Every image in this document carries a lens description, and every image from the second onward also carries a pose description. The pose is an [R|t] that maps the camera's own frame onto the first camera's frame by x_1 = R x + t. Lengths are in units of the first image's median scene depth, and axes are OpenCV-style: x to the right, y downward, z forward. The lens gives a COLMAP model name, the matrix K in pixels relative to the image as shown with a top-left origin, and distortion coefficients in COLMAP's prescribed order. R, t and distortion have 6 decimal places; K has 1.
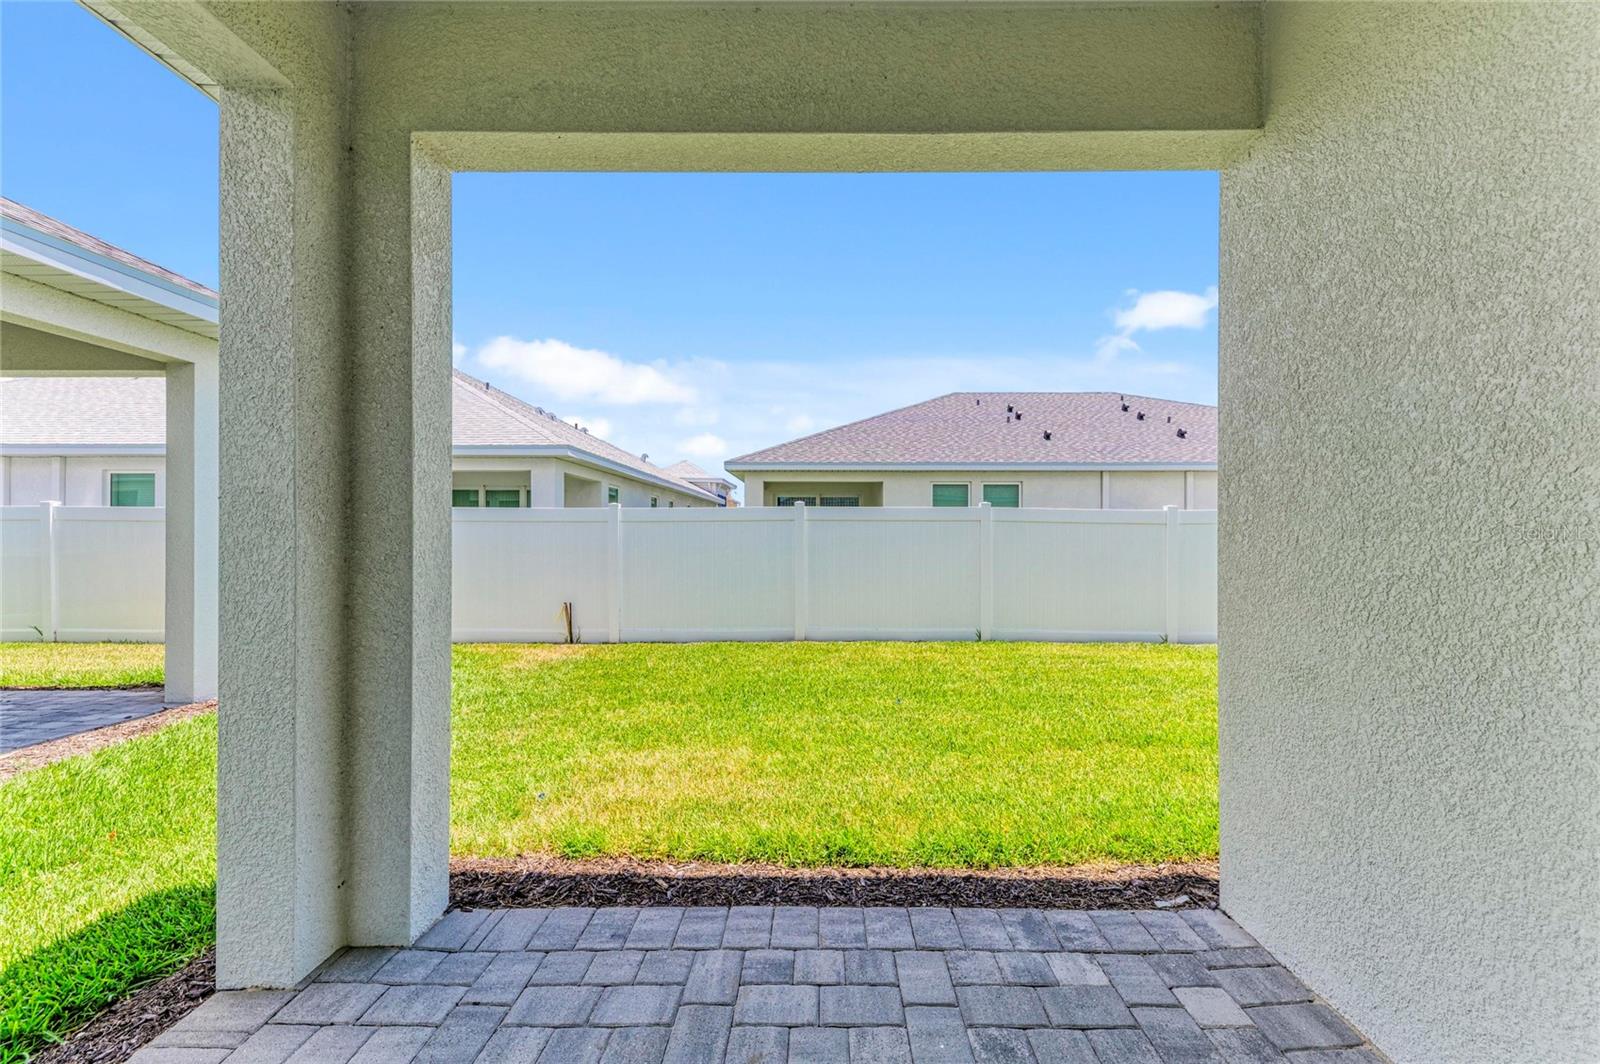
lens RADIAL K [[636.5, 0, 807.3], [0, 636.5, 535.0], [0, 0, 1]] dist [0.012773, -0.004325]
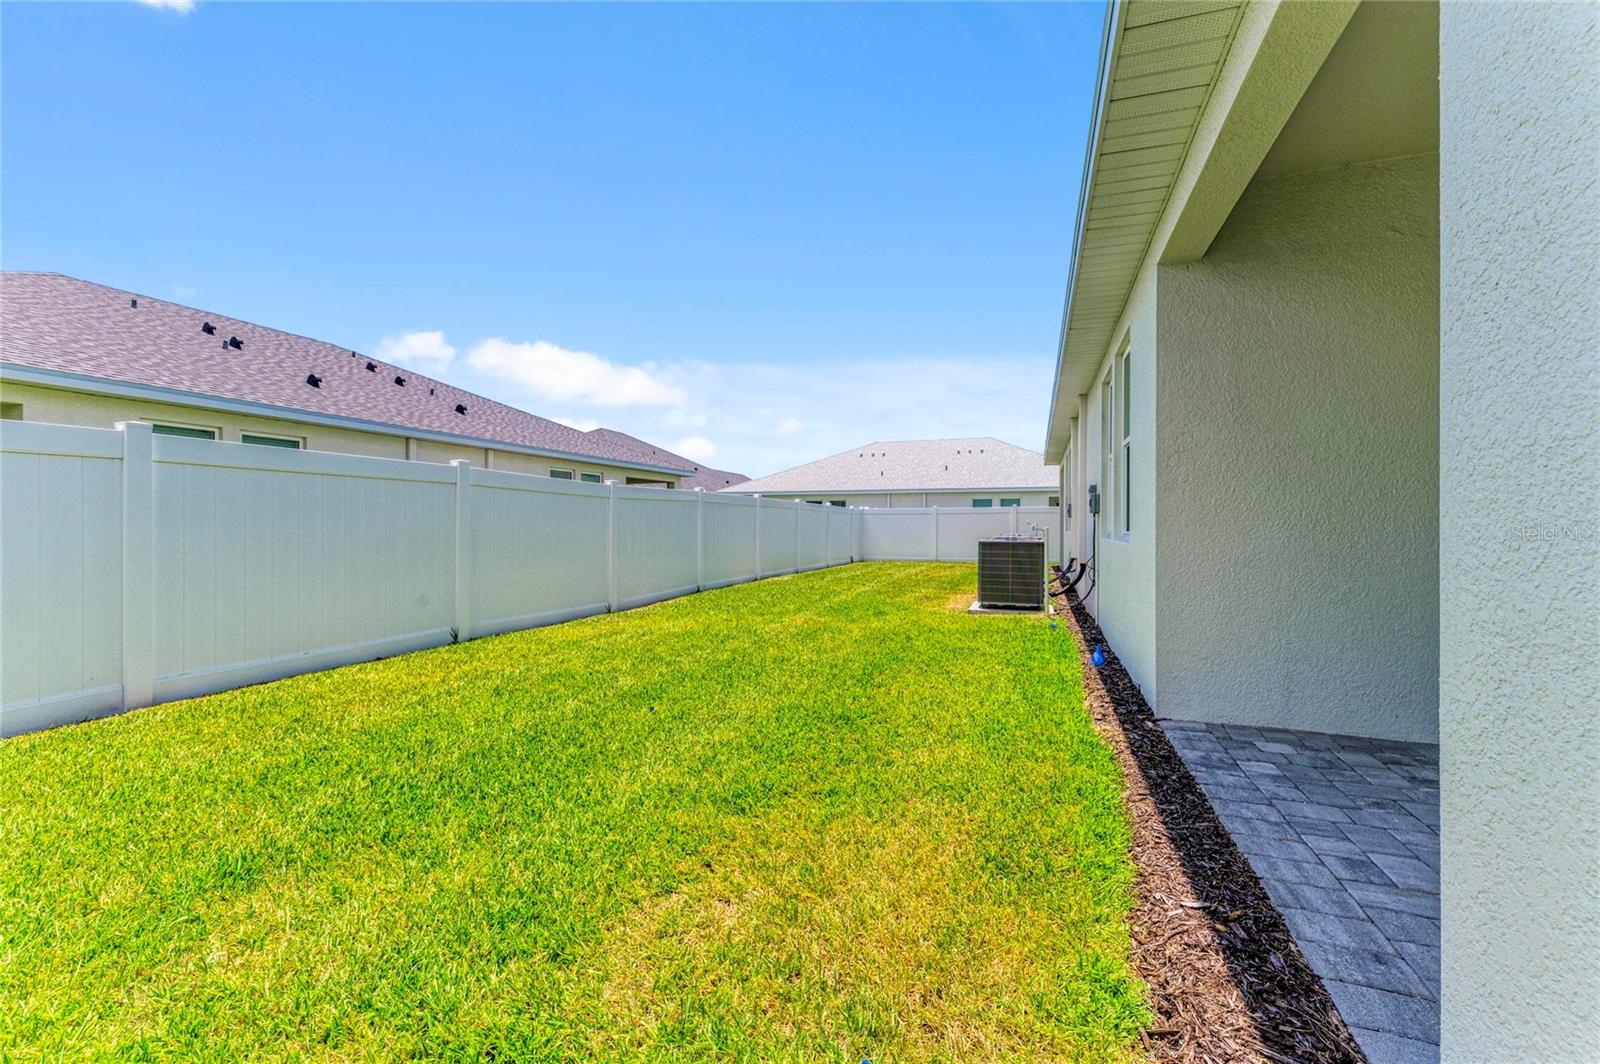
lens RADIAL K [[636.5, 0, 817.2], [0, 636.5, 530.9], [0, 0, 1]] dist [0.012773, -0.004325]
pose [[0.311663, -0.009844, 0.950142, -1.170040], [-0.003310, 0.999929, 0.011445, 0.088285], [-0.950187, -0.006712, 0.311608, 1.321386]]
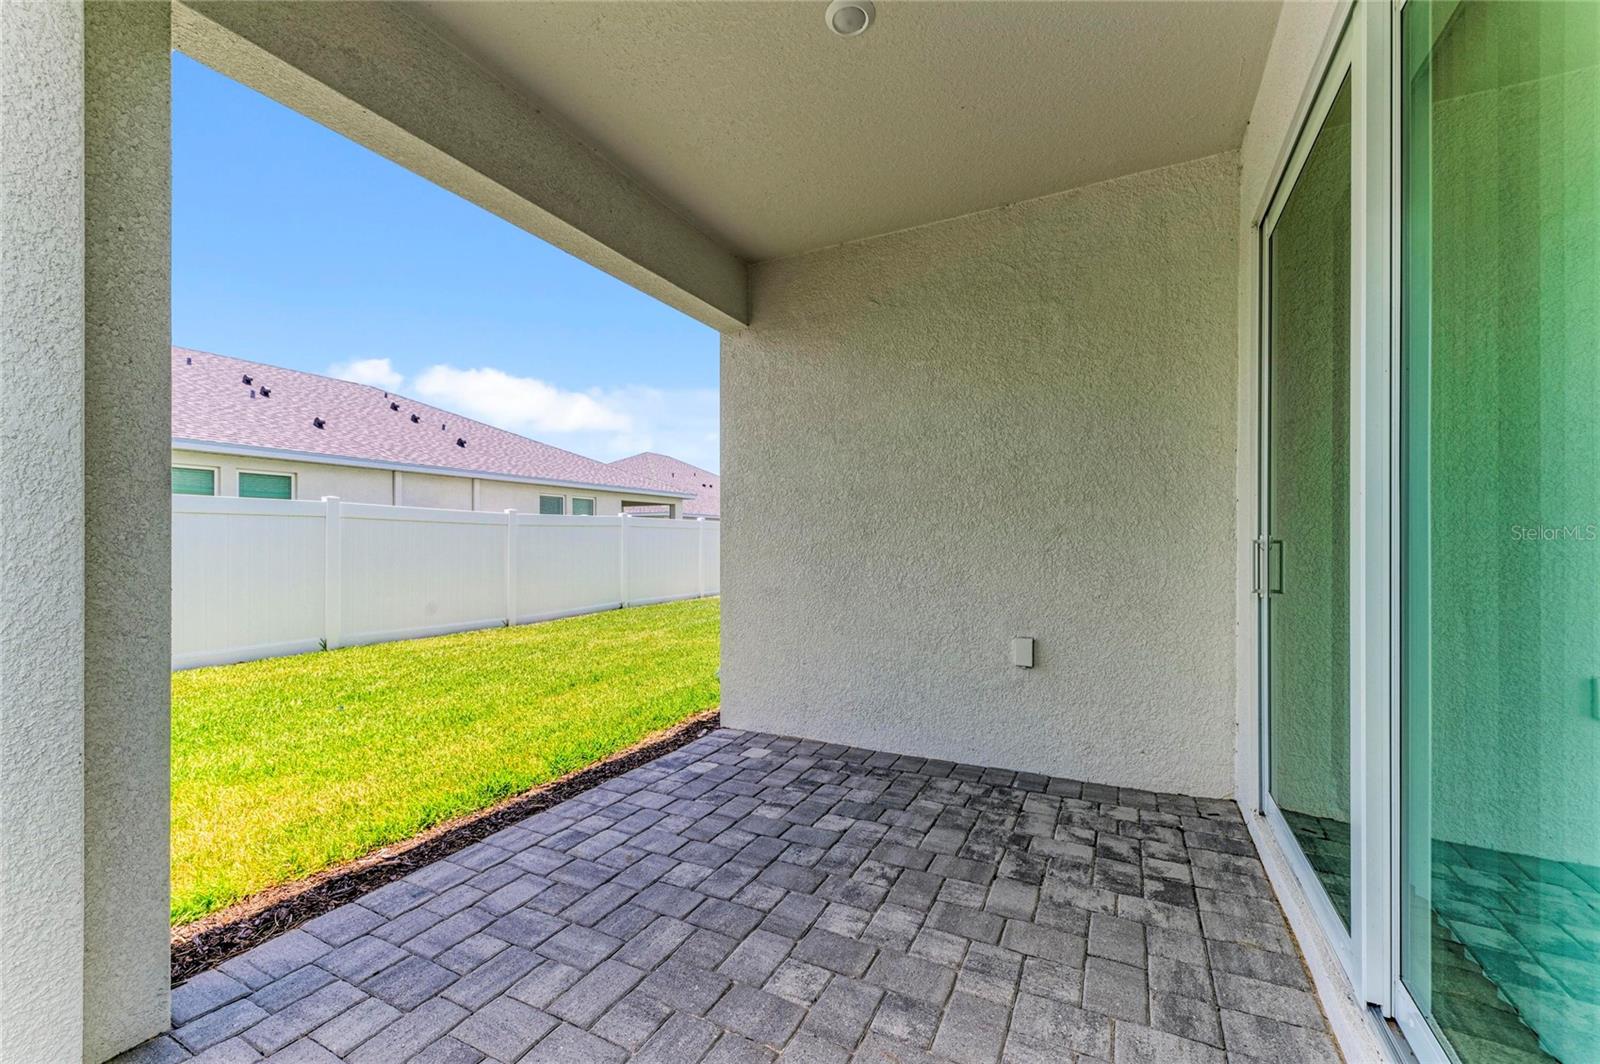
lens RADIAL K [[636.5, 0, 819.2], [0, 636.5, 540.4], [0, 0, 1]] dist [0.012773, -0.004325]
pose [[0.428242, -0.000411, 0.903664, -0.914250], [-0.000952, 0.999999, 0.000906, 0.035114], [-0.903664, -0.001248, 0.428241, -0.053868]]
